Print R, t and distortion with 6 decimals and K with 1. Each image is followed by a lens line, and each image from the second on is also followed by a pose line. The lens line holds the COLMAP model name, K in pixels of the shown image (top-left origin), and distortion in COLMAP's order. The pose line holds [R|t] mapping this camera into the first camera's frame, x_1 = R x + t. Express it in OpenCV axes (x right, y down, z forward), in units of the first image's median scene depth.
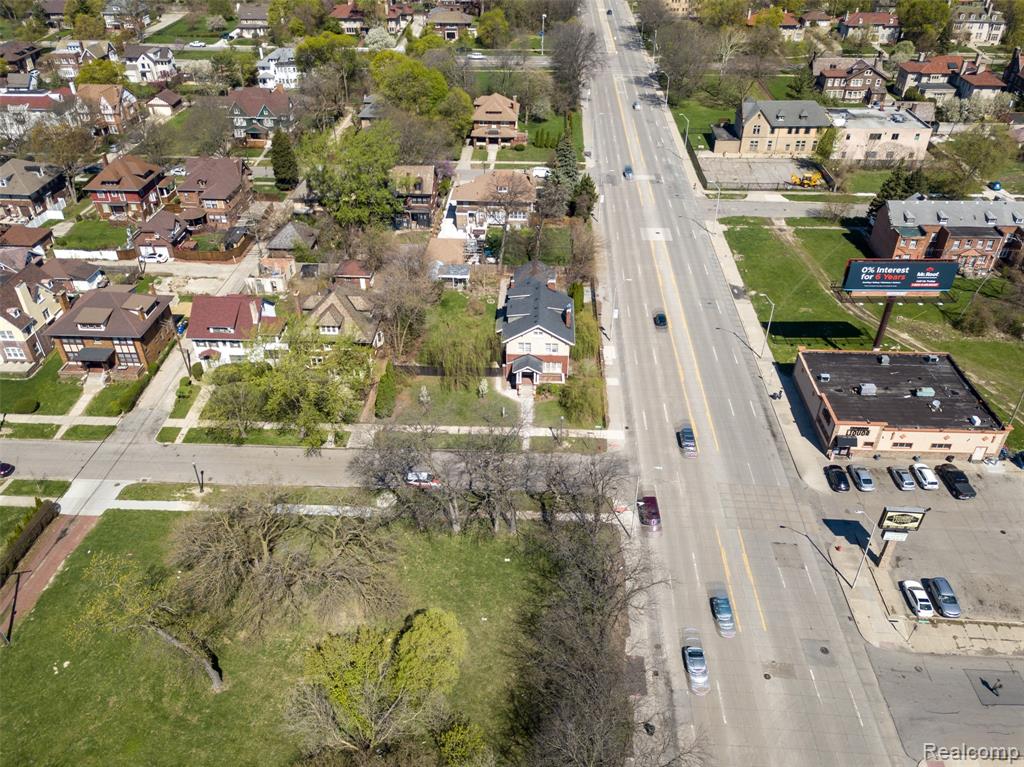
lens RADIAL K [[778.2, 0, 513.5], [0, 778.2, 378.6], [0, 0, 1]] dist [0.032344, 0.001285]
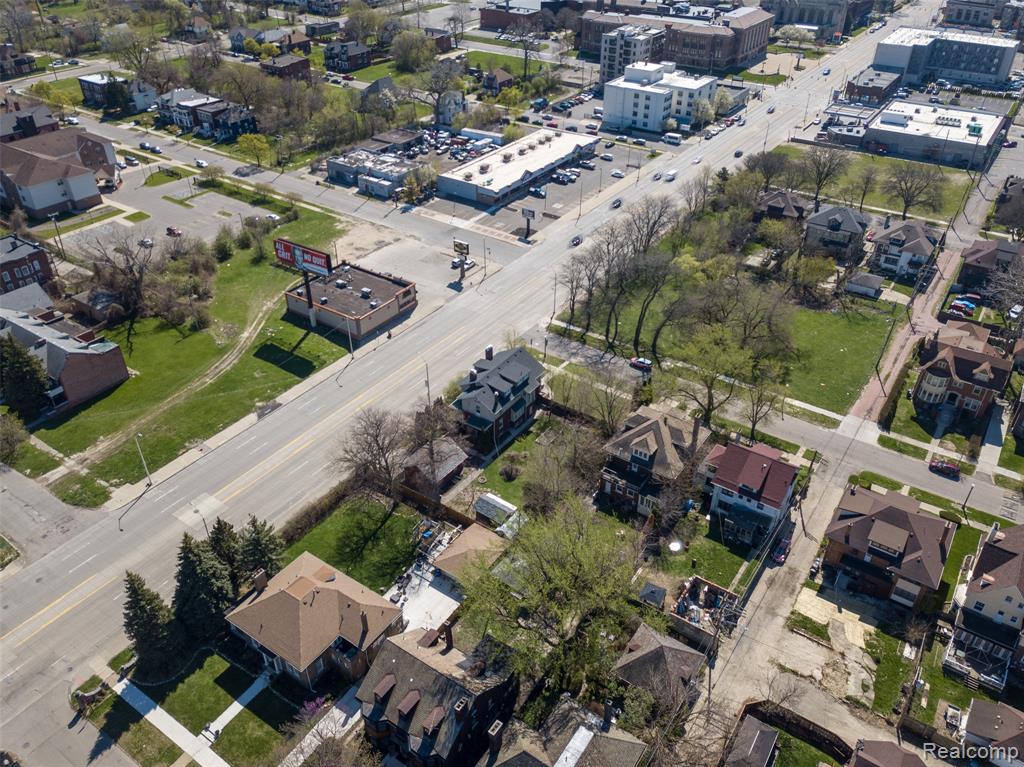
lens RADIAL K [[778.2, 0, 513.5], [0, 778.2, 378.6], [0, 0, 1]] dist [0.032344, 0.001285]
pose [[-0.852286, -0.298608, 0.429466, -0.408252], [0.295535, 0.402541, 0.866383, -0.910976], [-0.431587, 0.865329, -0.254832, 1.084627]]
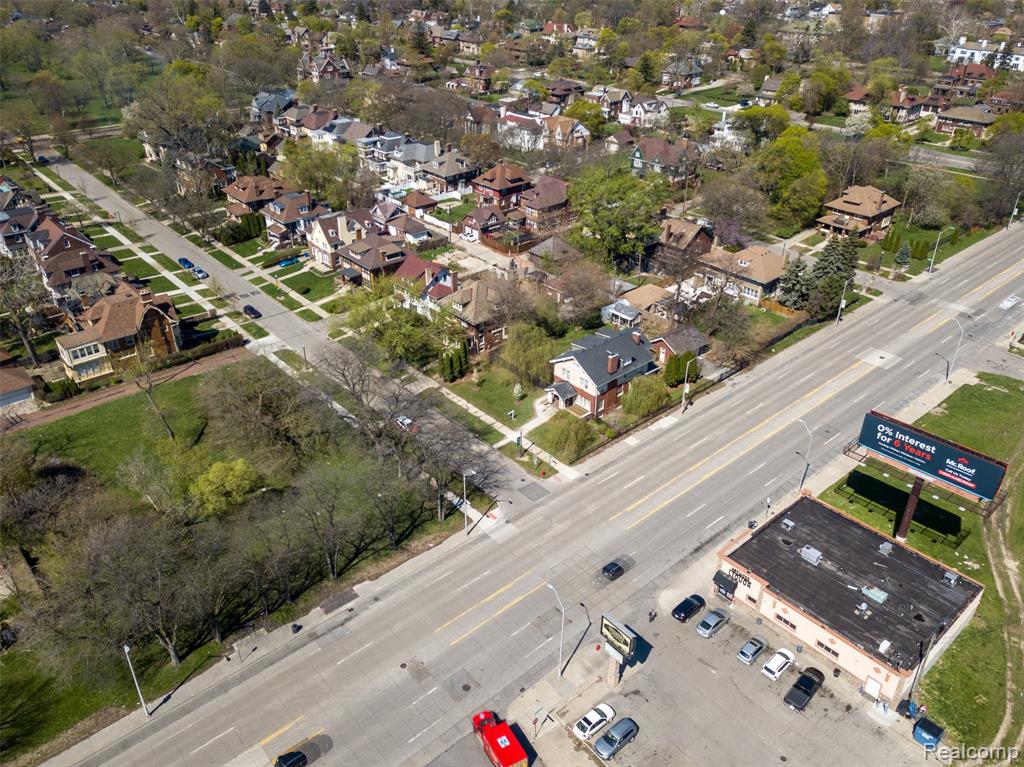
lens RADIAL K [[778.2, 0, 513.5], [0, 778.2, 378.6], [0, 0, 1]] dist [0.032344, 0.001285]
pose [[0.691042, 0.362491, -0.625349, 0.521943], [-0.413134, 0.907992, 0.069794, -0.064336], [0.593112, 0.210122, 0.777218, 0.091178]]
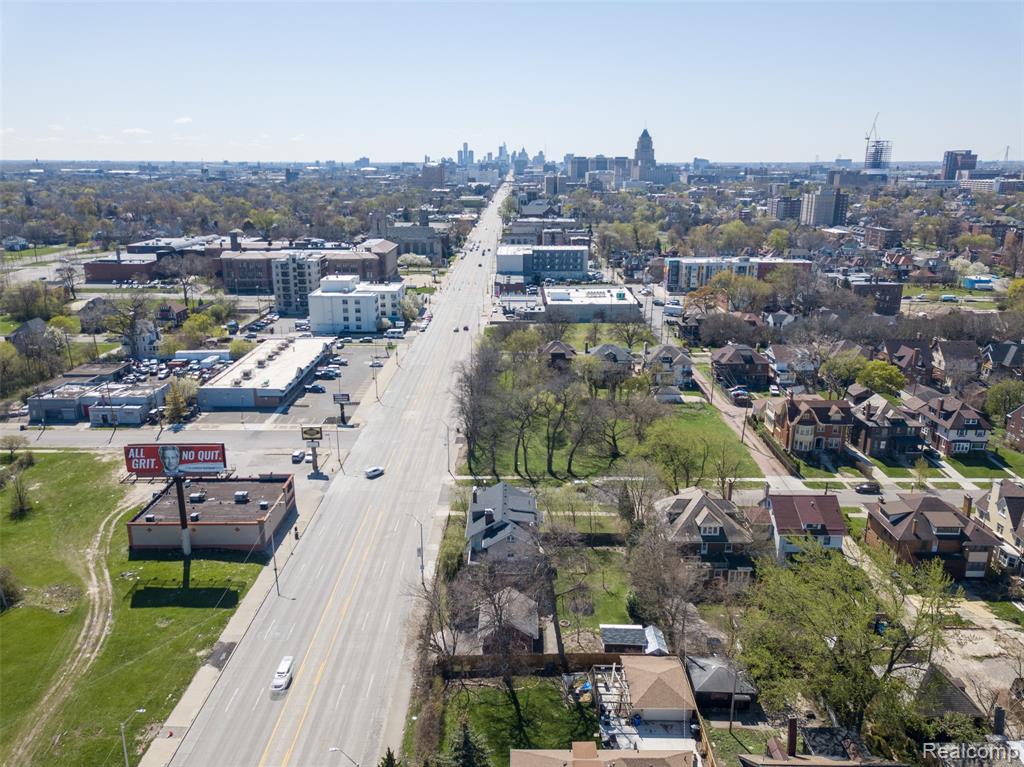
lens RADIAL K [[778.2, 0, 513.5], [0, 778.2, 378.6], [0, 0, 1]] dist [0.032344, 0.001285]
pose [[-0.998924, 0.010900, -0.045072, 0.053140], [-0.027878, 0.635555, 0.771552, -0.822800], [0.037056, 0.771979, -0.634567, 1.265717]]
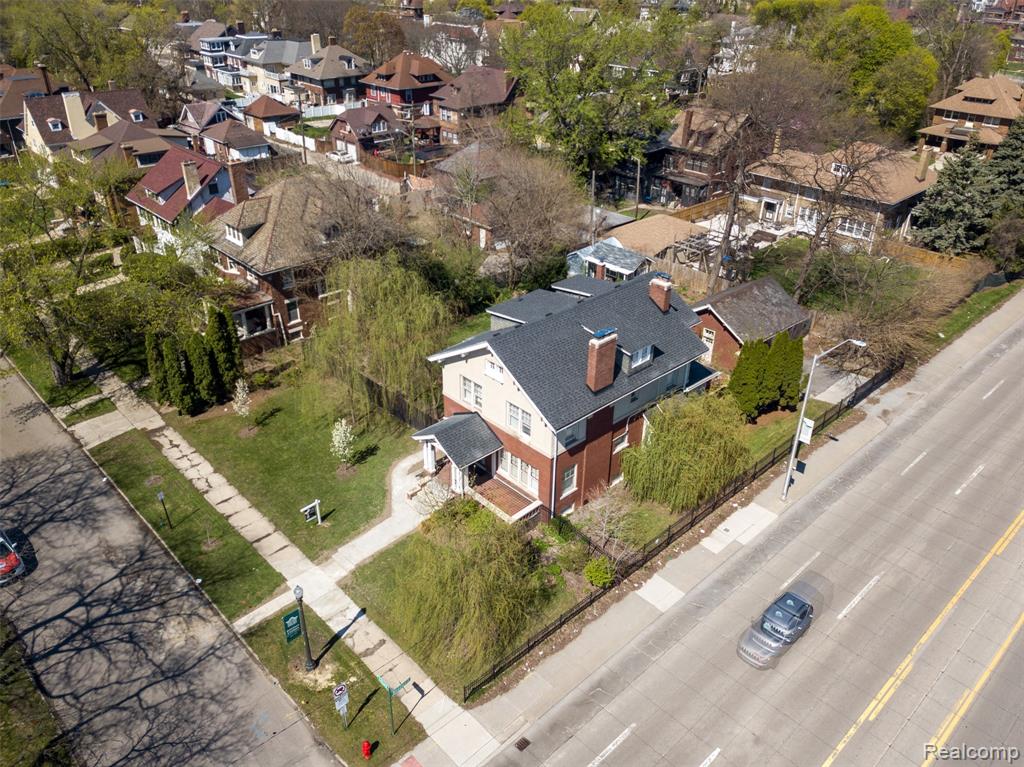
lens RADIAL K [[778.2, 0, 513.5], [0, 778.2, 378.6], [0, 0, 1]] dist [0.032344, 0.001285]
pose [[0.720758, 0.347419, -0.599840, 0.211356], [-0.407081, 0.912542, 0.039389, -0.057388], [0.561064, 0.215794, 0.799150, 0.564284]]
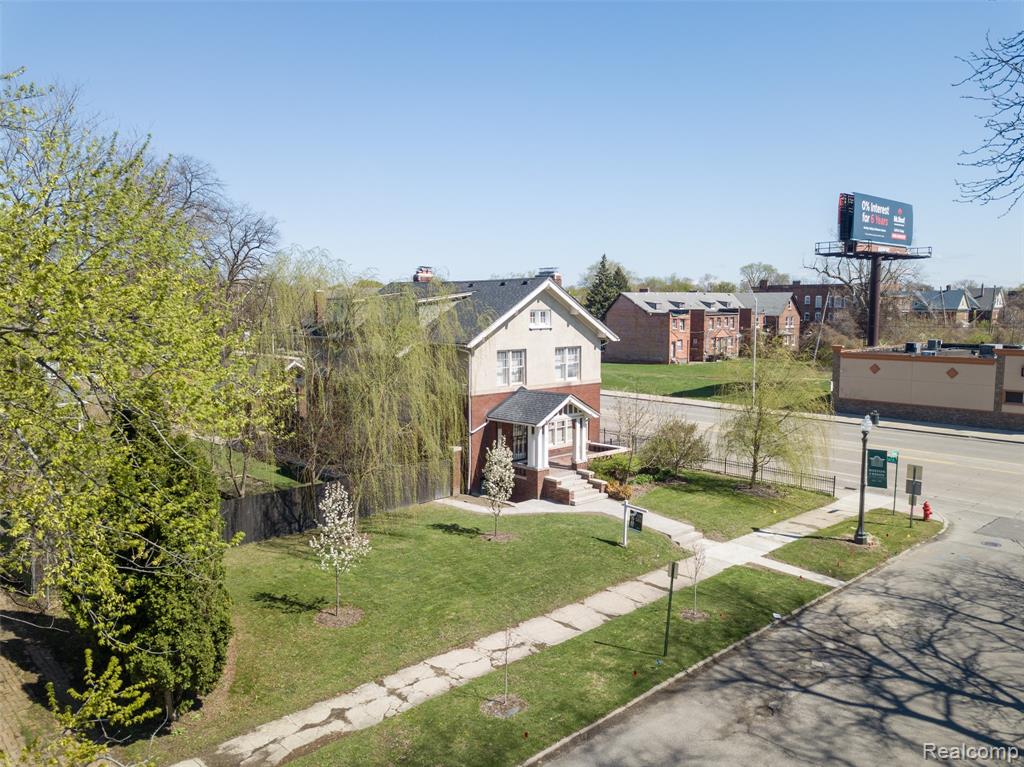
lens RADIAL K [[790.1, 0, 512.0], [0, 790.1, 383.5], [0, 0, 1]] dist [0.001004, 0.001401]
pose [[0.702107, -0.079902, 0.707575, -0.176772], [0.409652, 0.858104, -0.309585, 0.054365], [-0.582436, 0.507221, 0.635213, 0.642159]]
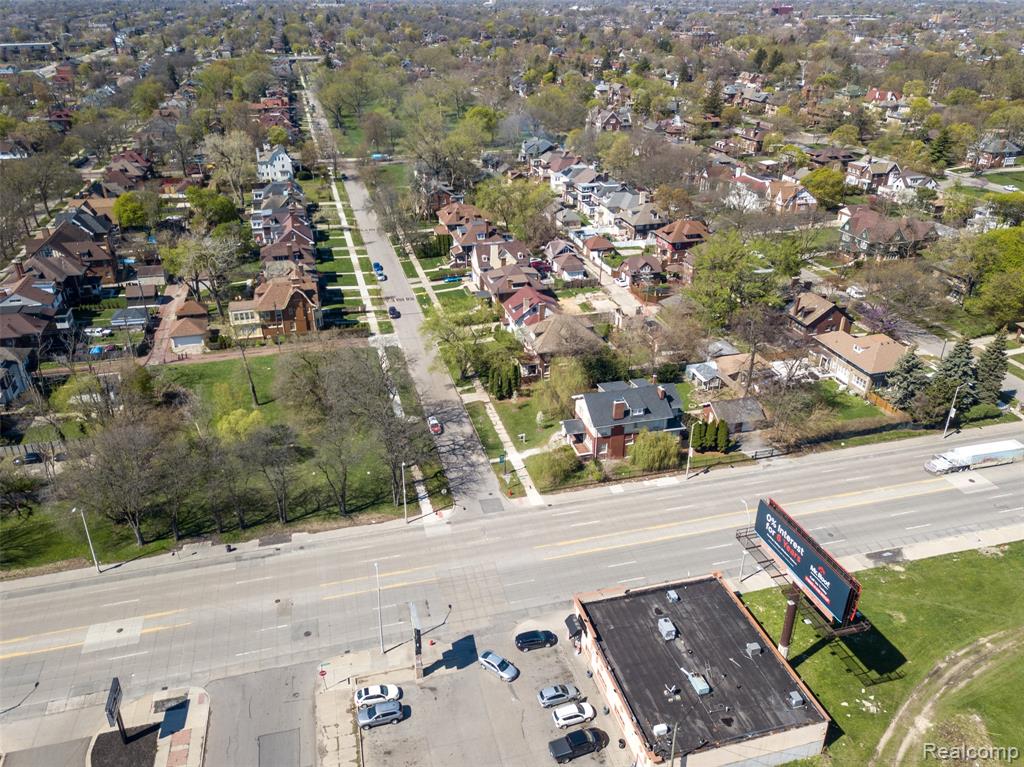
lens RADIAL K [[778.2, 0, 513.5], [0, 778.2, 378.6], [0, 0, 1]] dist [0.032344, 0.001285]
pose [[0.306330, 0.425306, -0.851632, 0.742324], [-0.547099, 0.810784, 0.208116, -0.208878], [0.779002, 0.402175, 0.481052, 0.295266]]
